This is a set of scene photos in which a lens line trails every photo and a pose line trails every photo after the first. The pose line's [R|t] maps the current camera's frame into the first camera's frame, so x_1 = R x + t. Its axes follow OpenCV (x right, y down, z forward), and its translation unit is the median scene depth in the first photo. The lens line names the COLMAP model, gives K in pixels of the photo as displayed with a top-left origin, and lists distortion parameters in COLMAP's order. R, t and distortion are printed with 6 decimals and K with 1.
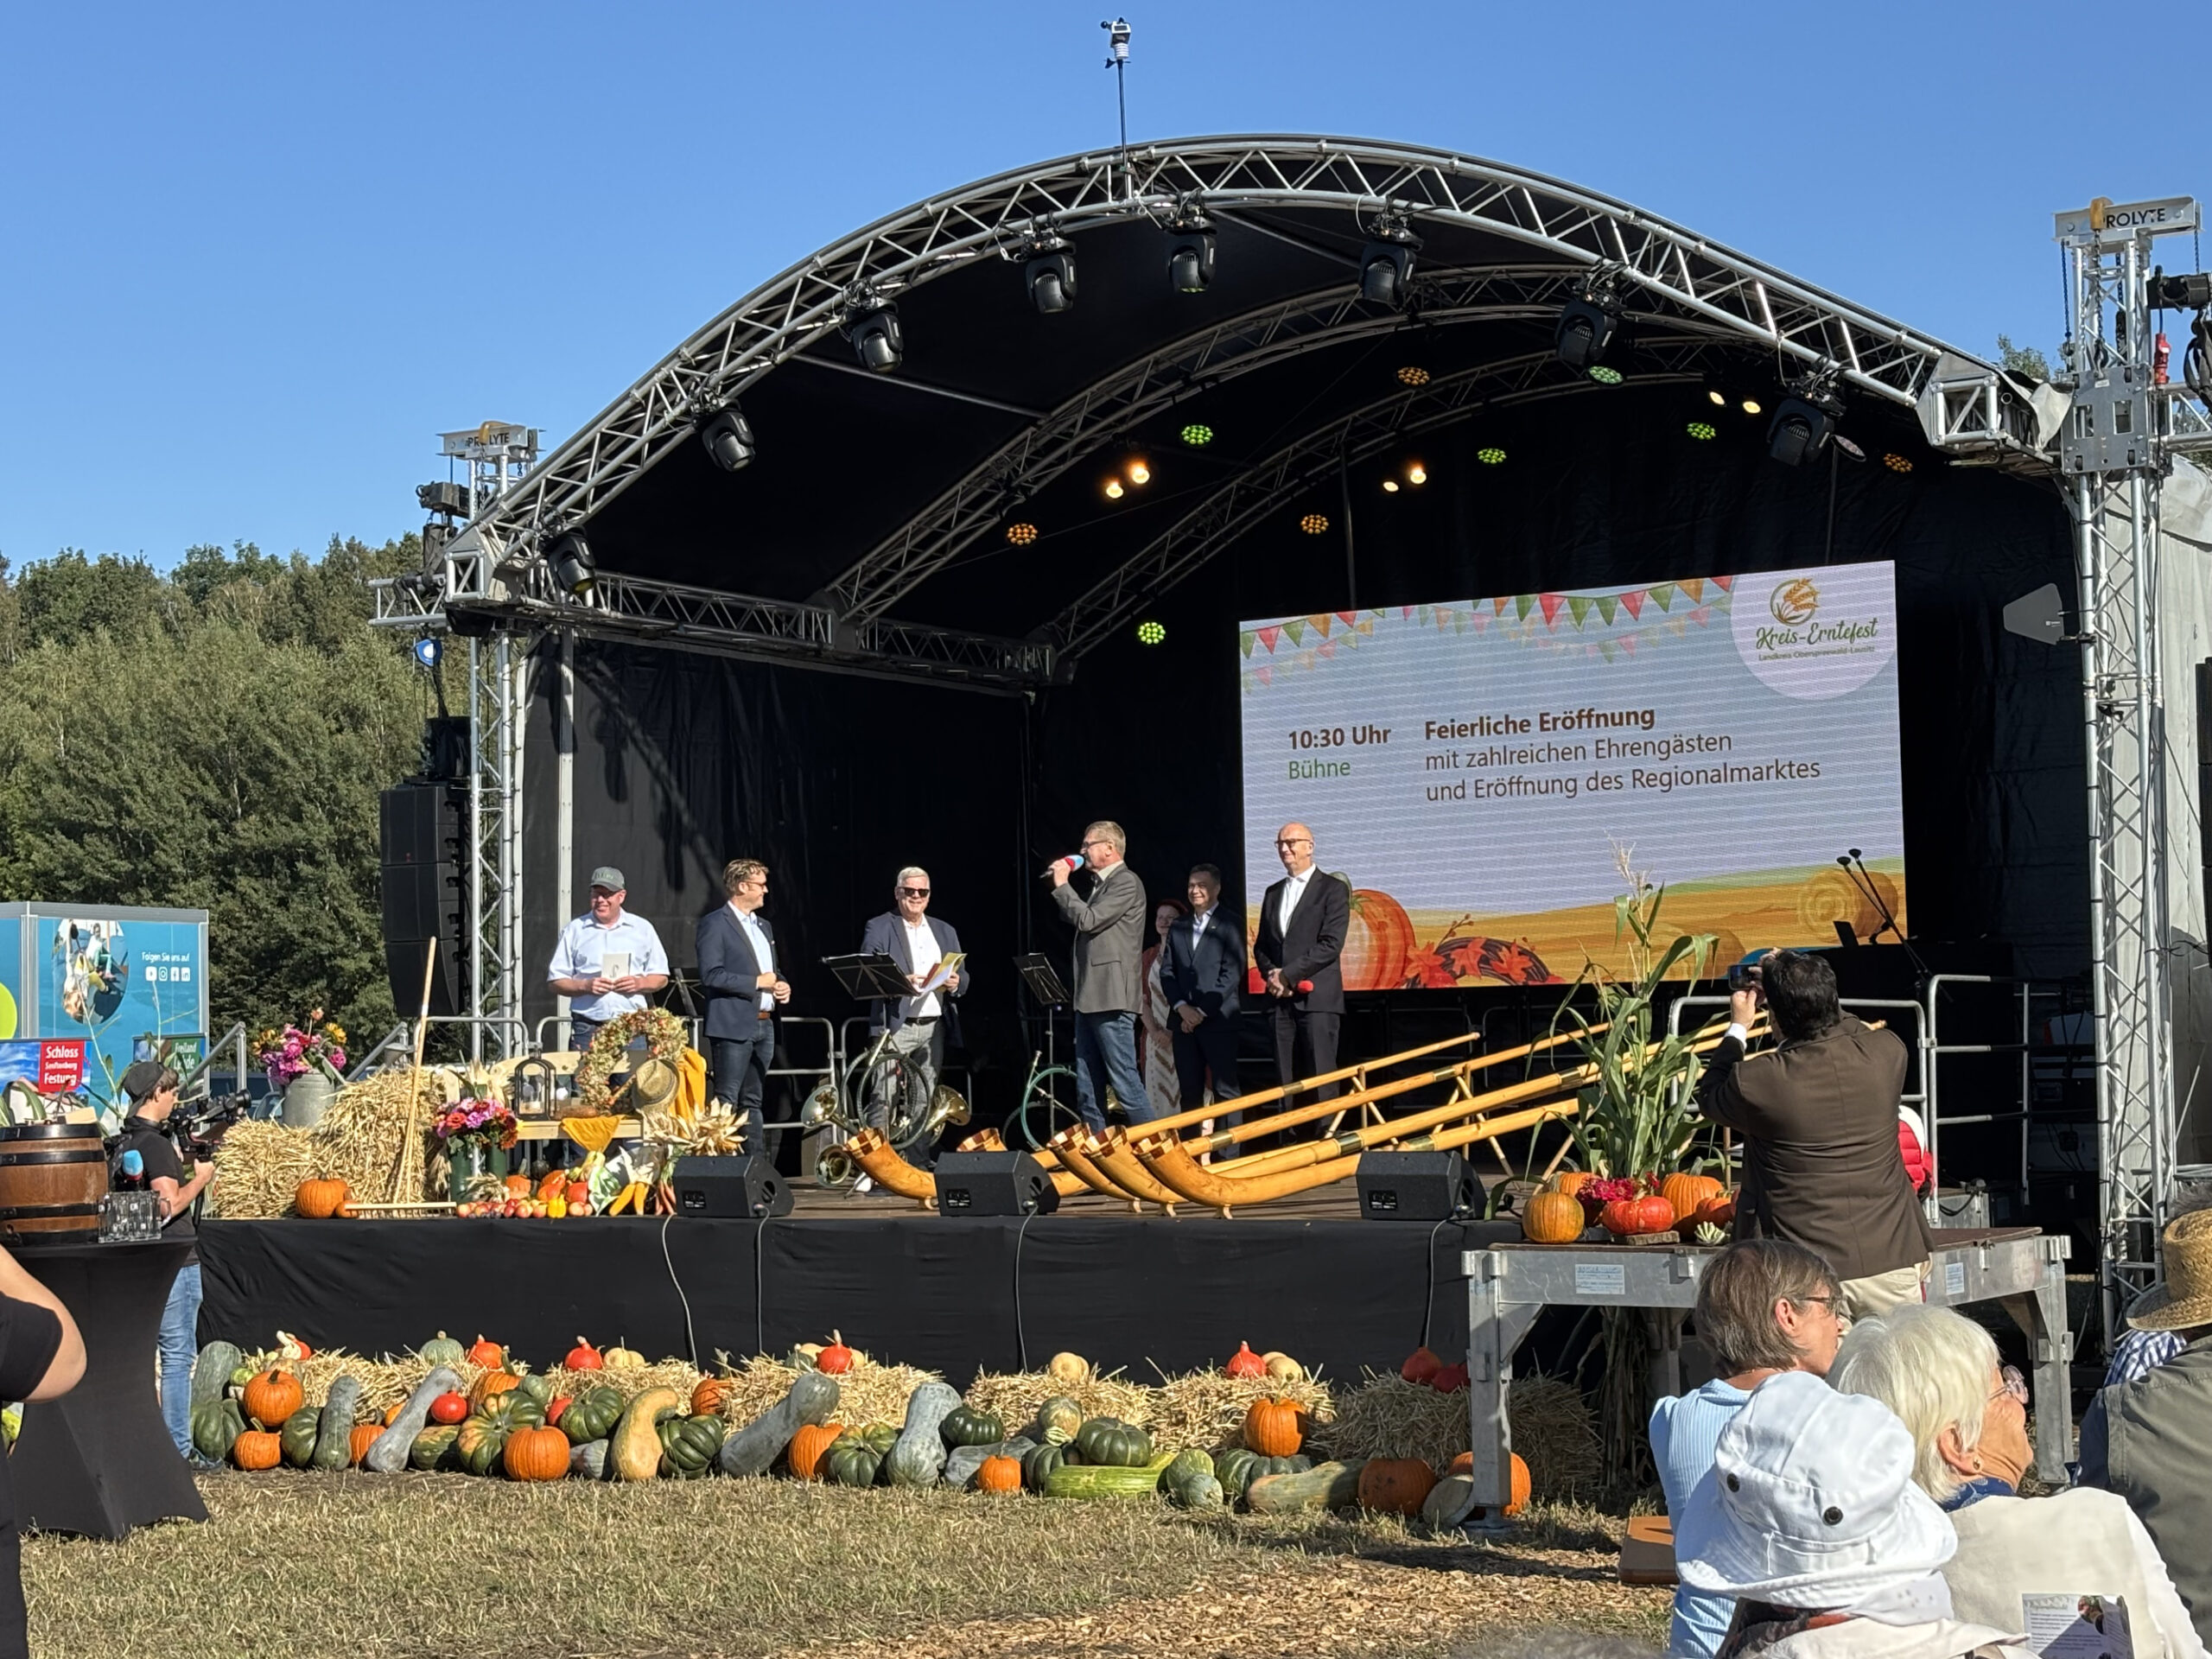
lens RADIAL K [[4031.7, 0, 1089.6], [0, 4031.7, 833.7], [0, 0, 1]] dist [0.185837, 0.000000]
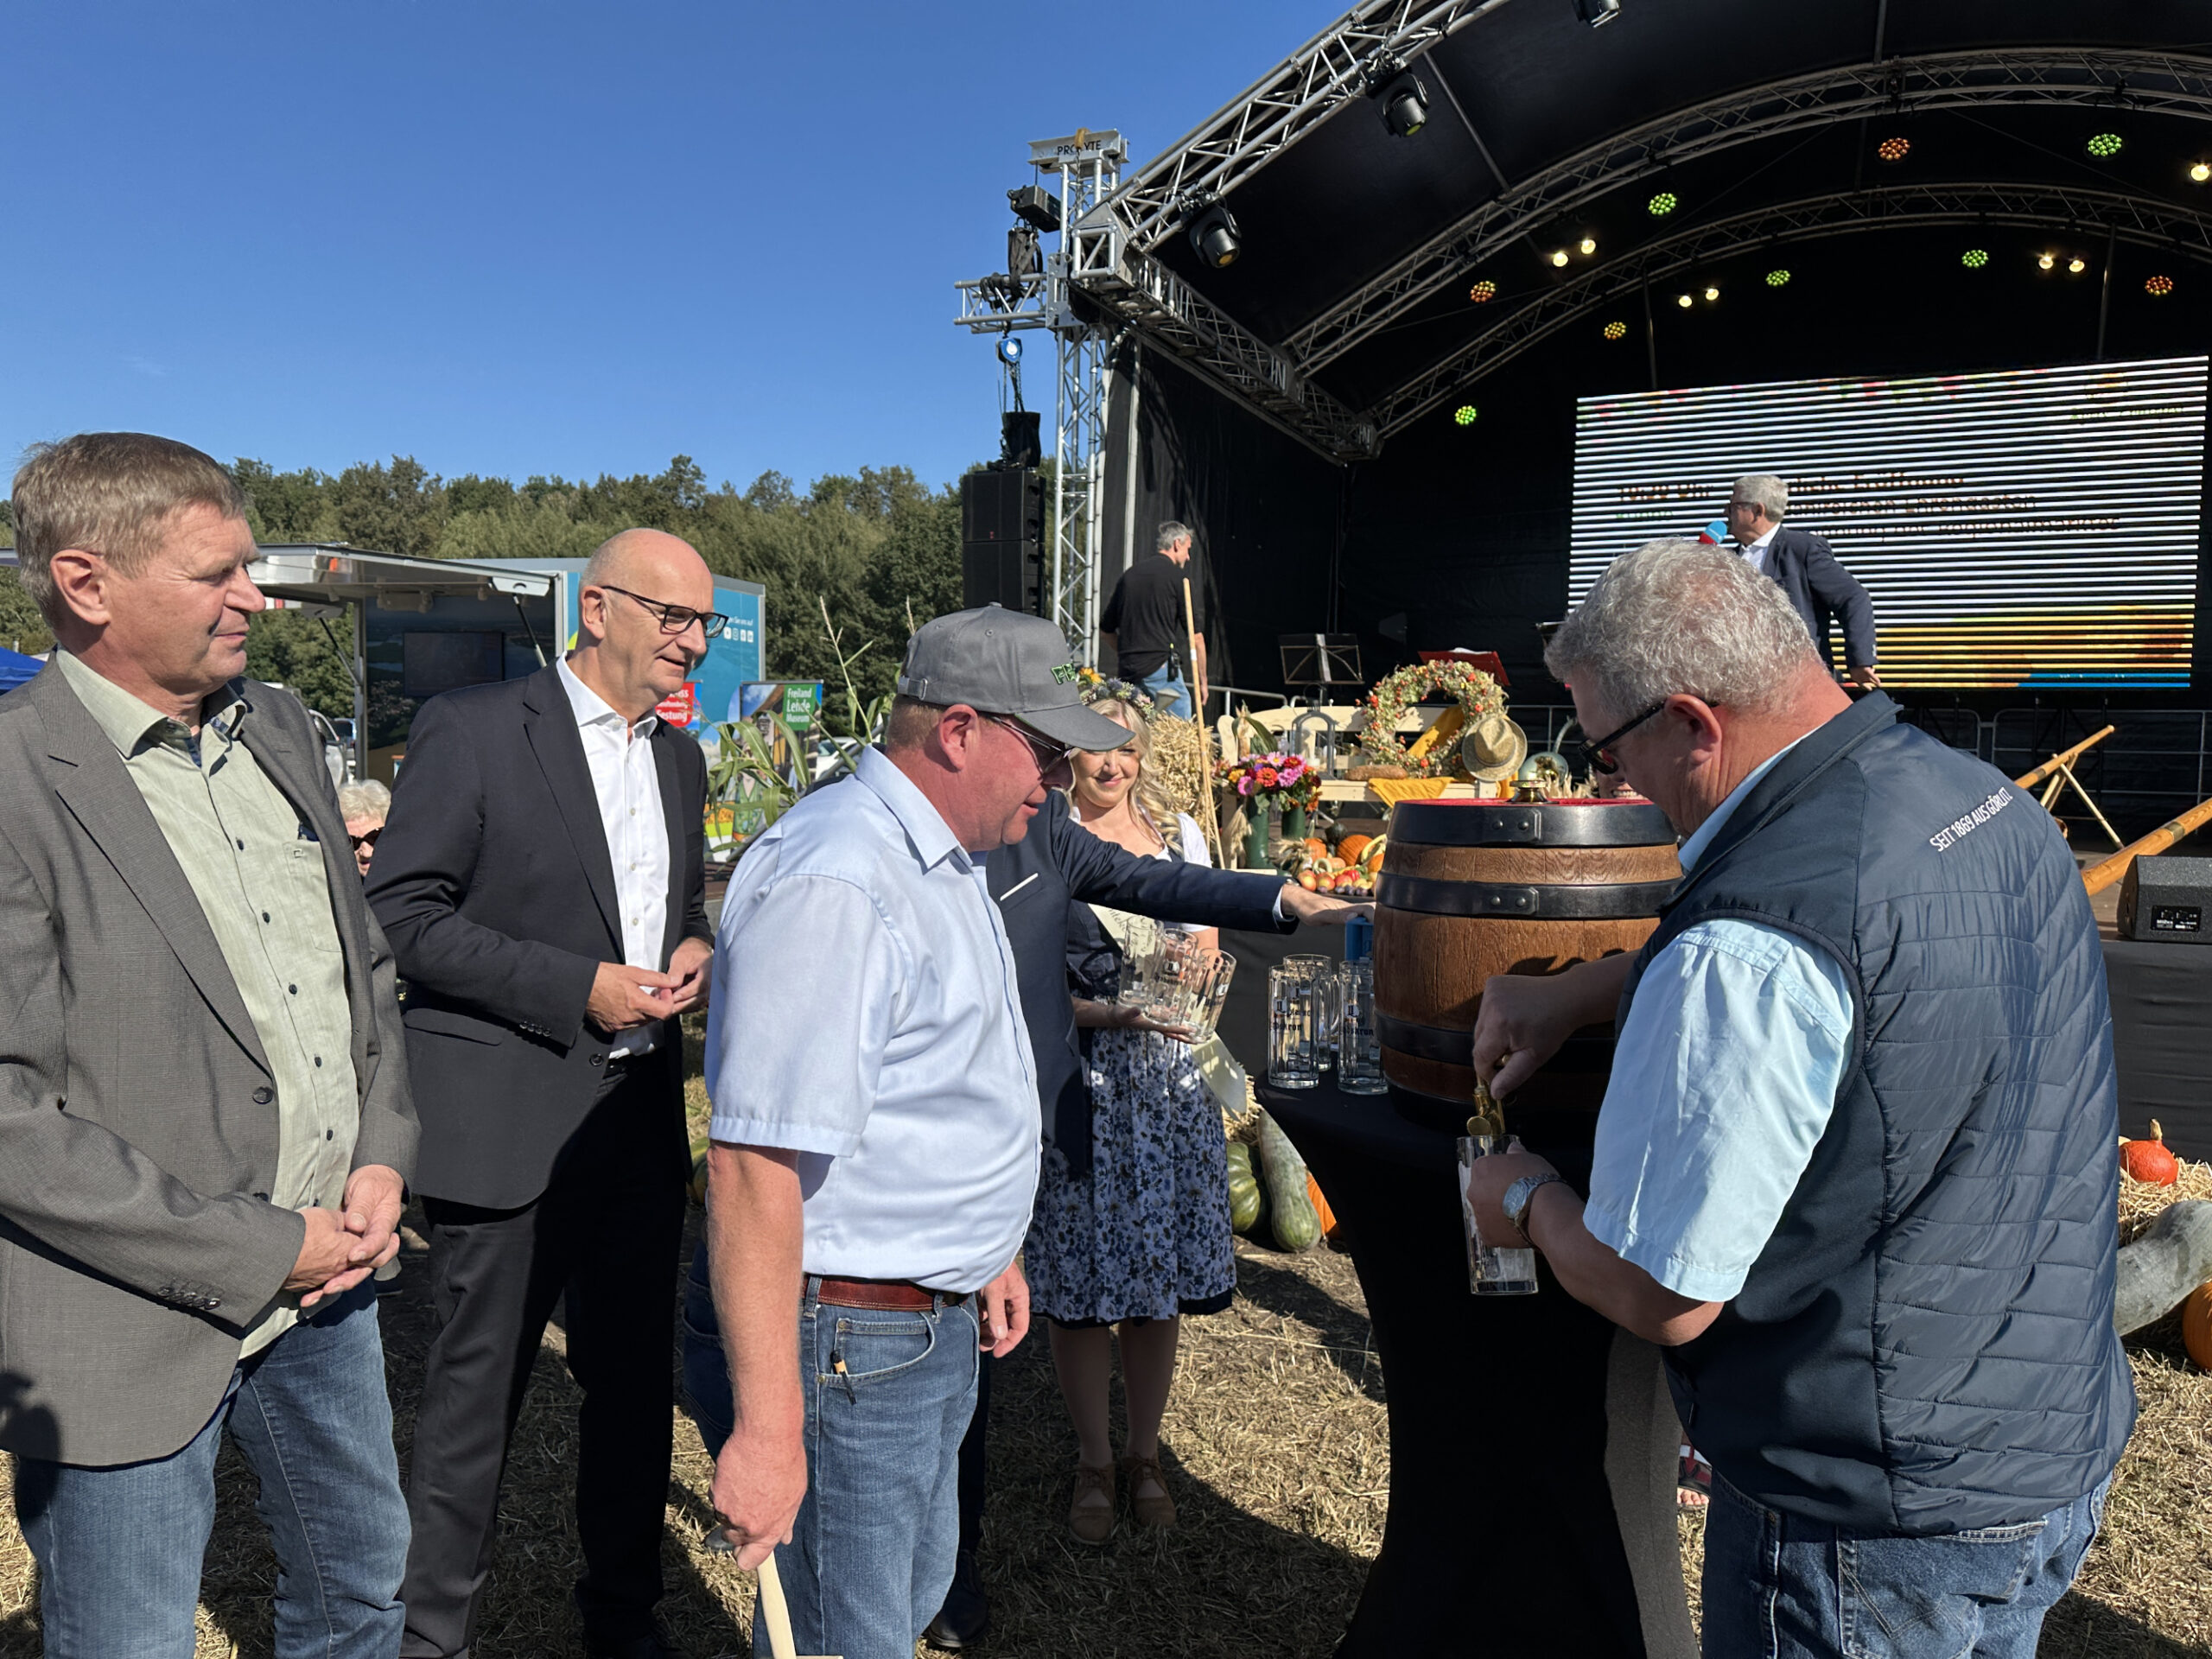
lens RADIAL K [[1597.4, 0, 1098.5], [0, 1597.4, 862.0], [0, 0, 1]] dist [0.051034, -0.042112]
pose [[0.989752, 0.027352, 0.140150, -0.212592], [-0.045555, 0.990680, 0.128370, 0.040627], [-0.135333, -0.133439, 0.981773, 0.583360]]
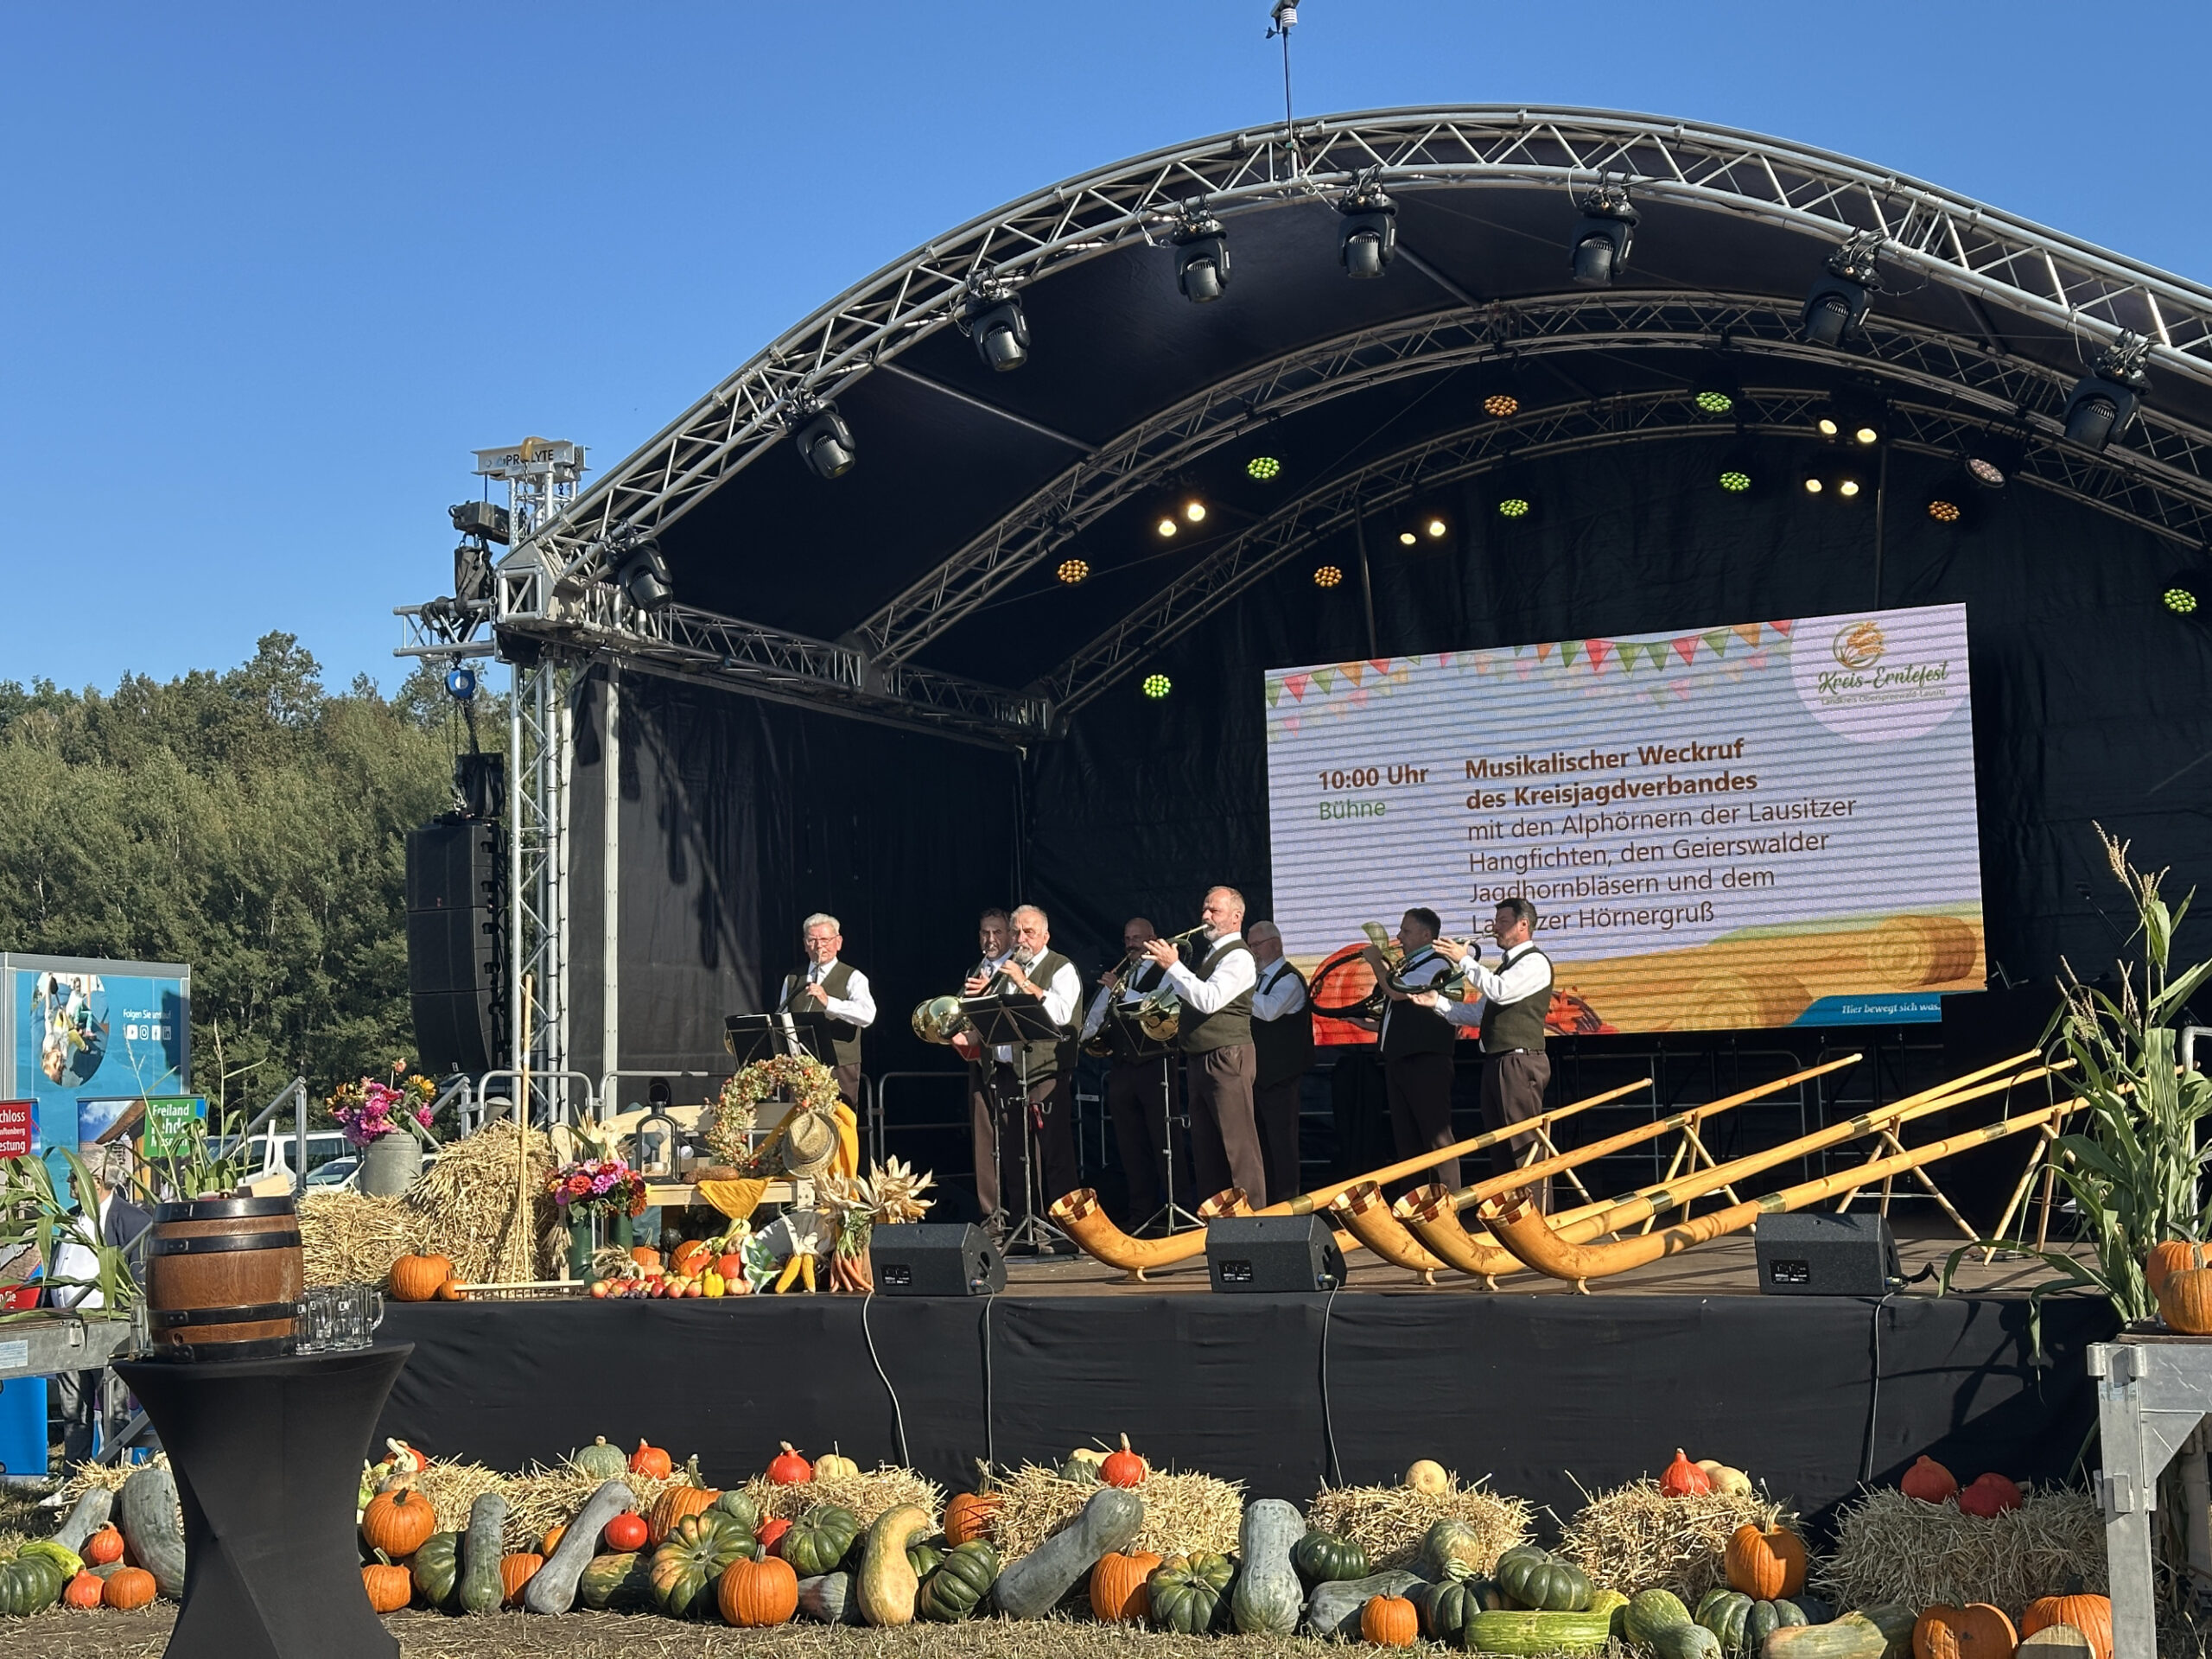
lens RADIAL K [[3238.4, 0, 1129.4], [0, 3238.4, 819.4], [0, 0, 1]] dist [0.160599, 0.000000]
pose [[0.992076, 0.003018, 0.125602, -0.112319], [0.001709, 0.999295, -0.037516, 0.016318], [-0.125627, 0.037434, 0.991371, 0.252272]]
